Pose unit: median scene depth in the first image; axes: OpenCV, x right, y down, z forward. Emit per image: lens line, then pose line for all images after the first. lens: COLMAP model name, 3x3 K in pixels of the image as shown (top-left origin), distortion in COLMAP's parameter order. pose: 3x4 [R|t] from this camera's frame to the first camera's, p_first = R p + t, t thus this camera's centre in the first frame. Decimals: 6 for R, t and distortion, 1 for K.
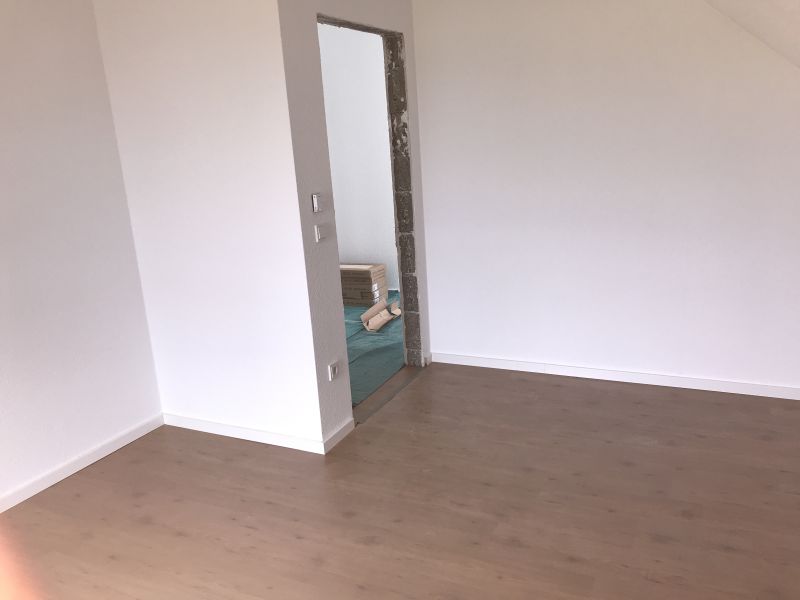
lens RADIAL K [[668.7, 0, 400.0], [0, 668.7, 300.0], [0, 0, 1]] dist [0.002637, -0.021440]
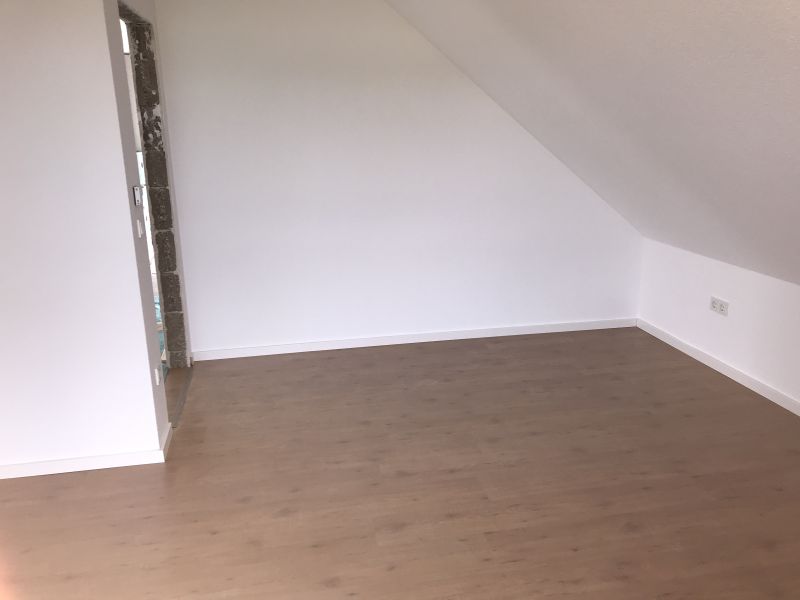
lens RADIAL K [[668.7, 0, 400.0], [0, 668.7, 300.0], [0, 0, 1]] dist [0.002637, -0.021440]
pose [[0.787135, -0.109237, 0.607030, -0.332973], [0.122895, 0.992234, 0.019197, 0.023652], [-0.604413, 0.059490, 0.794447, 0.033637]]
